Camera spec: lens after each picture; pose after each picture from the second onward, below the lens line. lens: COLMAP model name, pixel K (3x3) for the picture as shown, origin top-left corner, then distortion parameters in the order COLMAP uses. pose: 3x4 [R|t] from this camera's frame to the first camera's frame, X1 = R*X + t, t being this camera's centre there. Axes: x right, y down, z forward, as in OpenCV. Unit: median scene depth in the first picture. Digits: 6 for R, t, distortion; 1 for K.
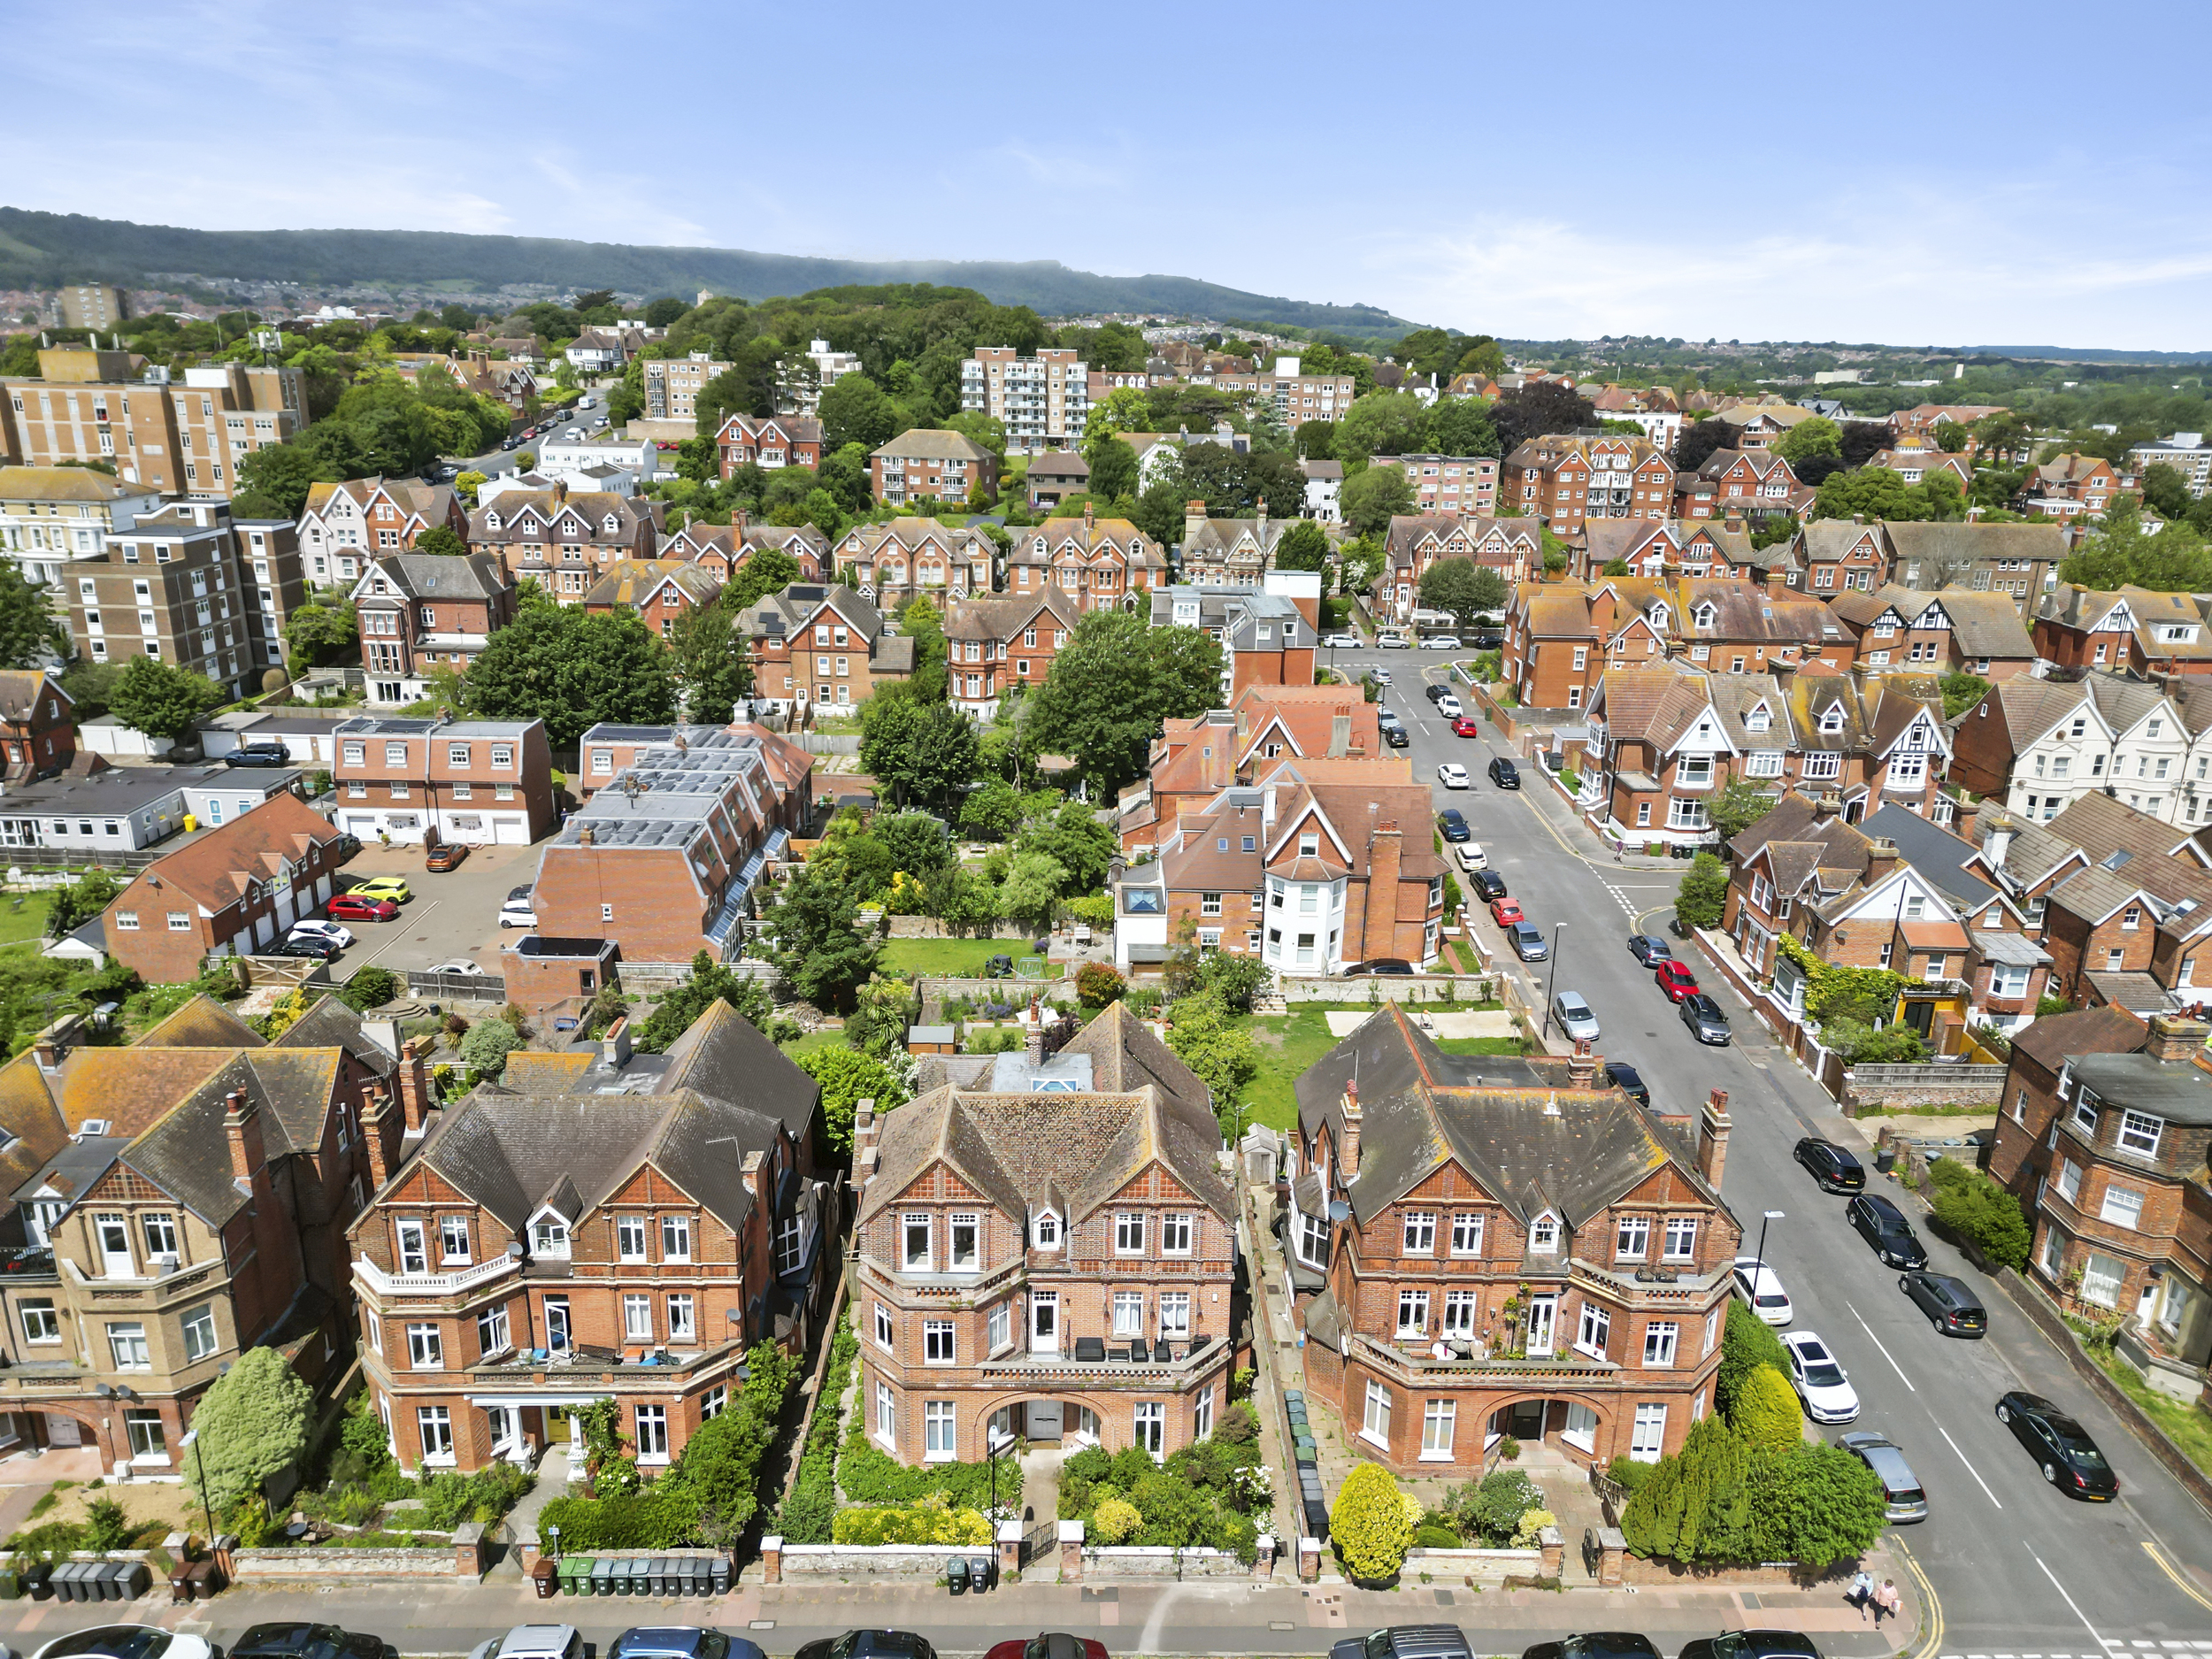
lens RADIAL K [[1536.5, 0, 1108.6], [0, 1536.5, 861.6], [0, 0, 1]] dist [0.076732, -0.075838]
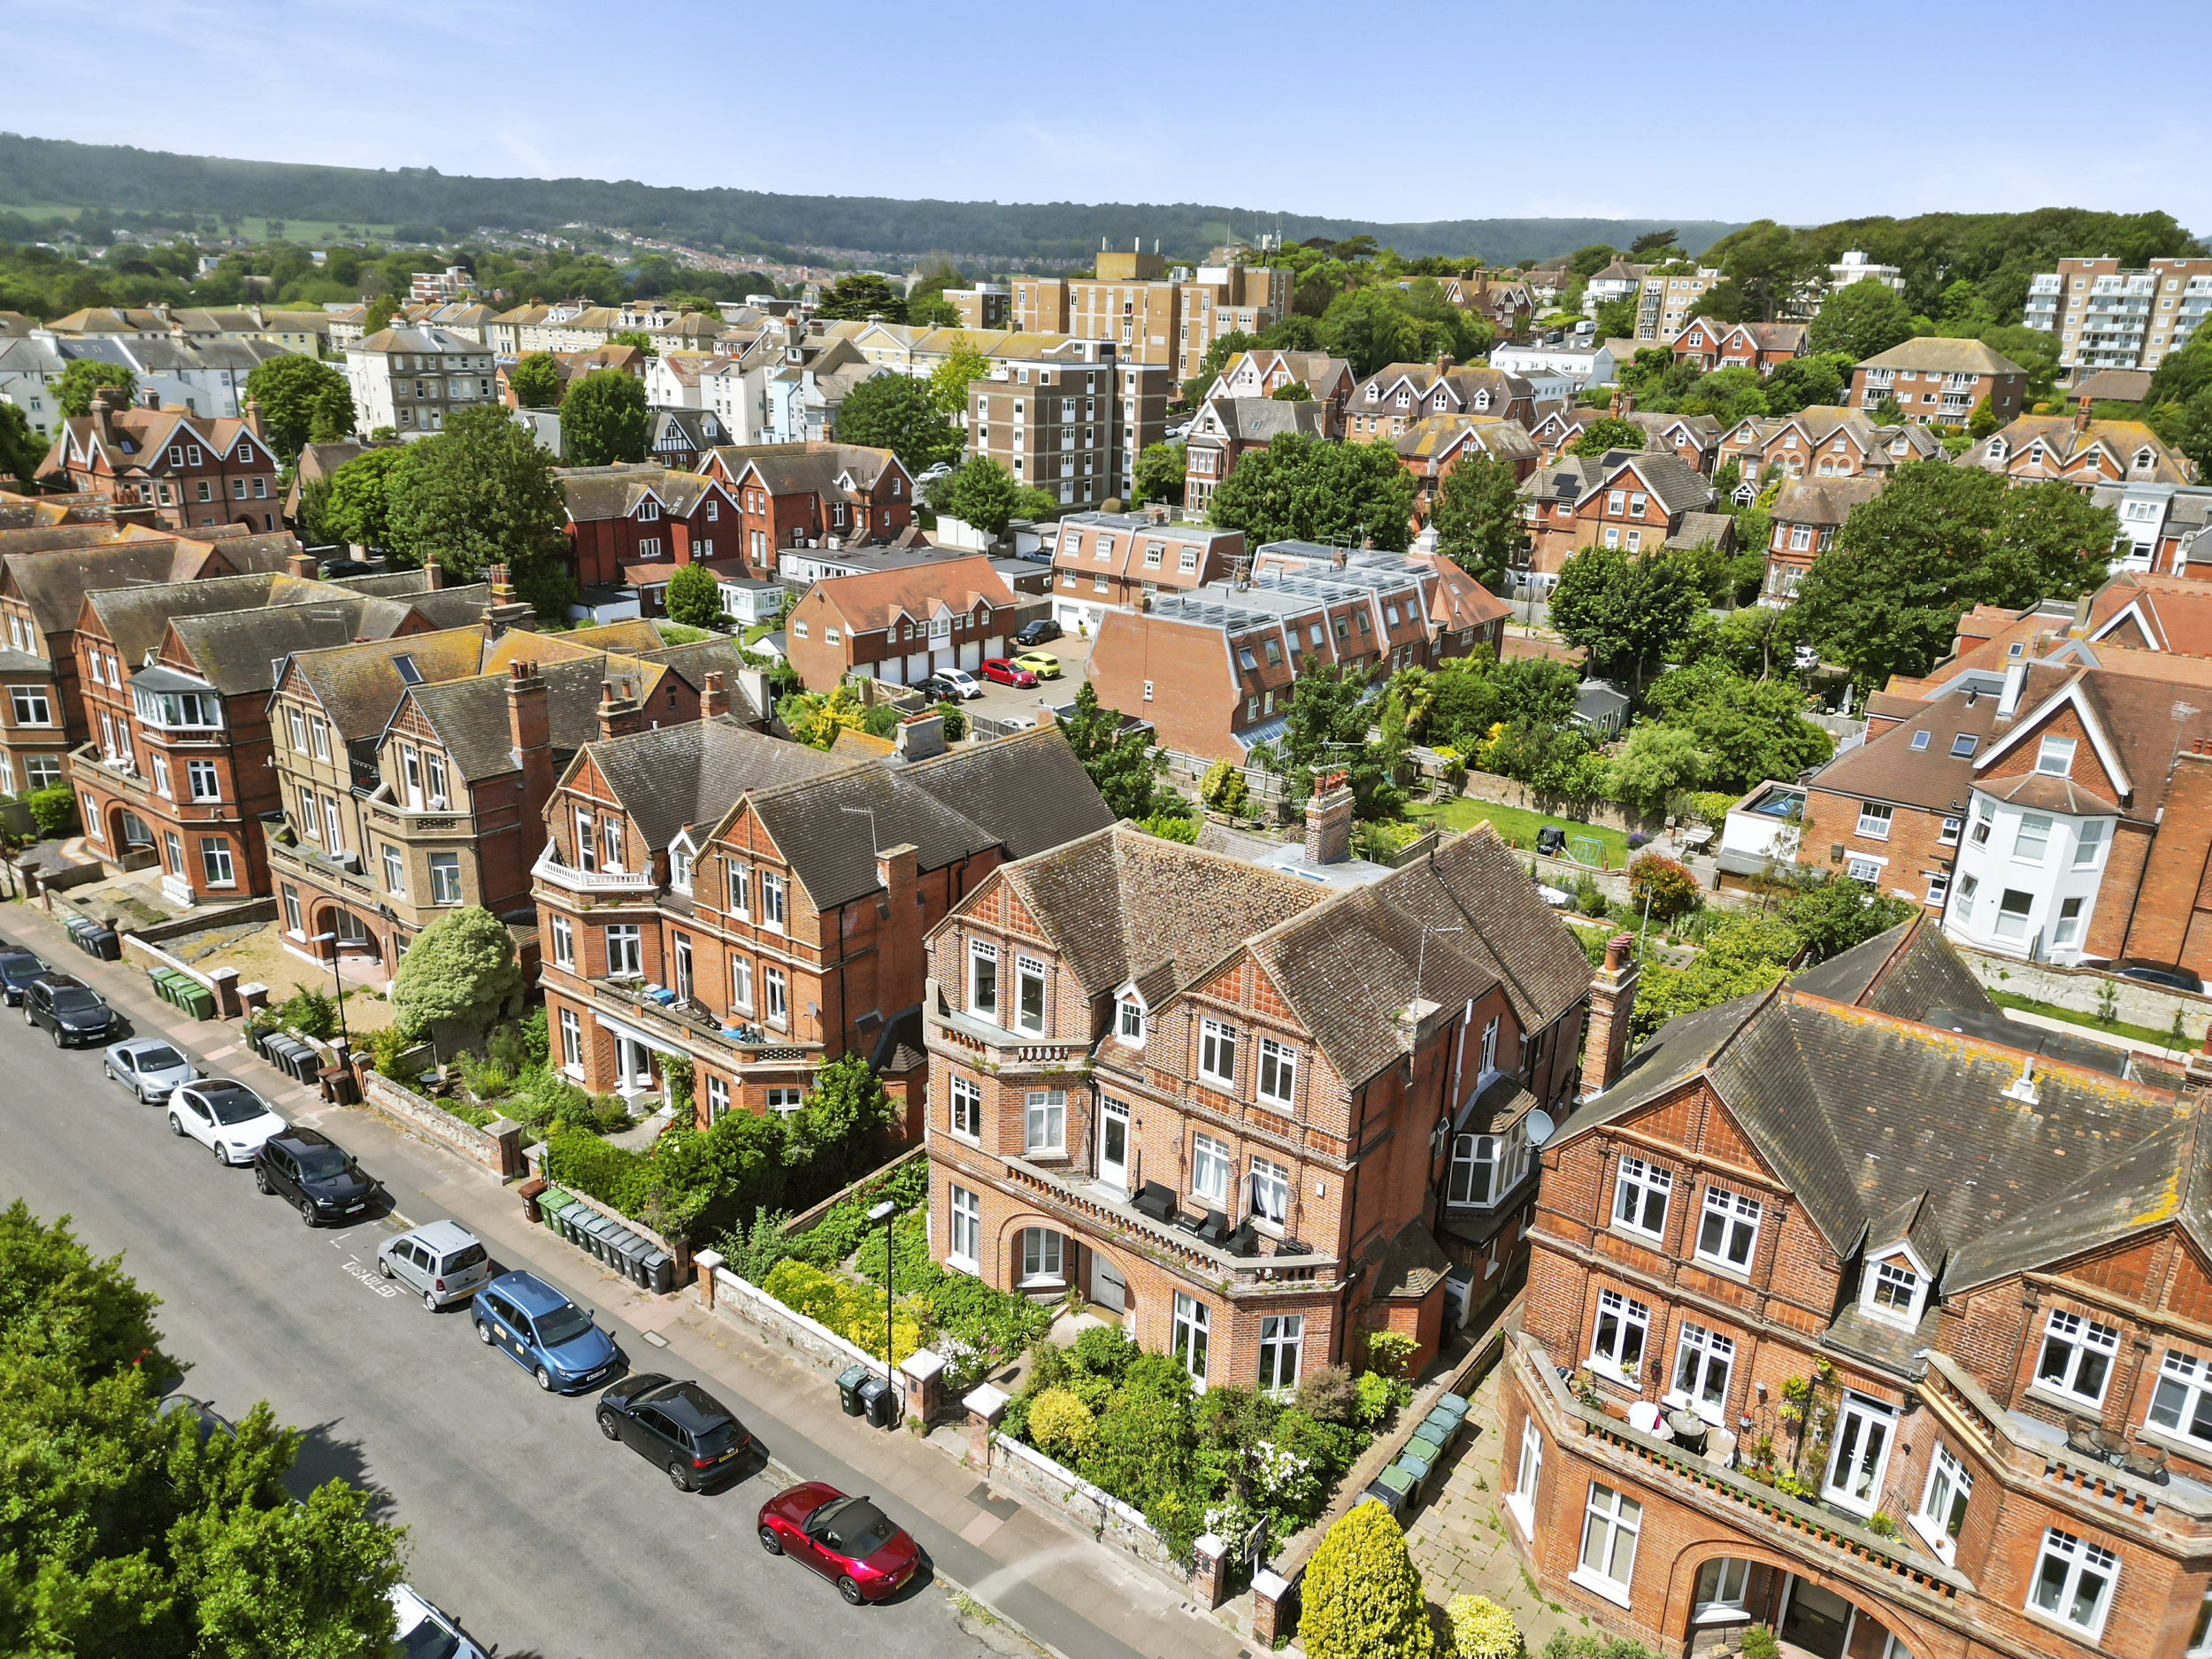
lens RADIAL K [[1536.5, 0, 1108.6], [0, 1536.5, 861.6], [0, 0, 1]] dist [0.076732, -0.075838]
pose [[0.785142, 0.216282, -0.580323, 0.203382], [-0.215798, 0.973854, 0.070985, 0.069565], [0.580503, 0.069499, 0.811287, 0.237677]]
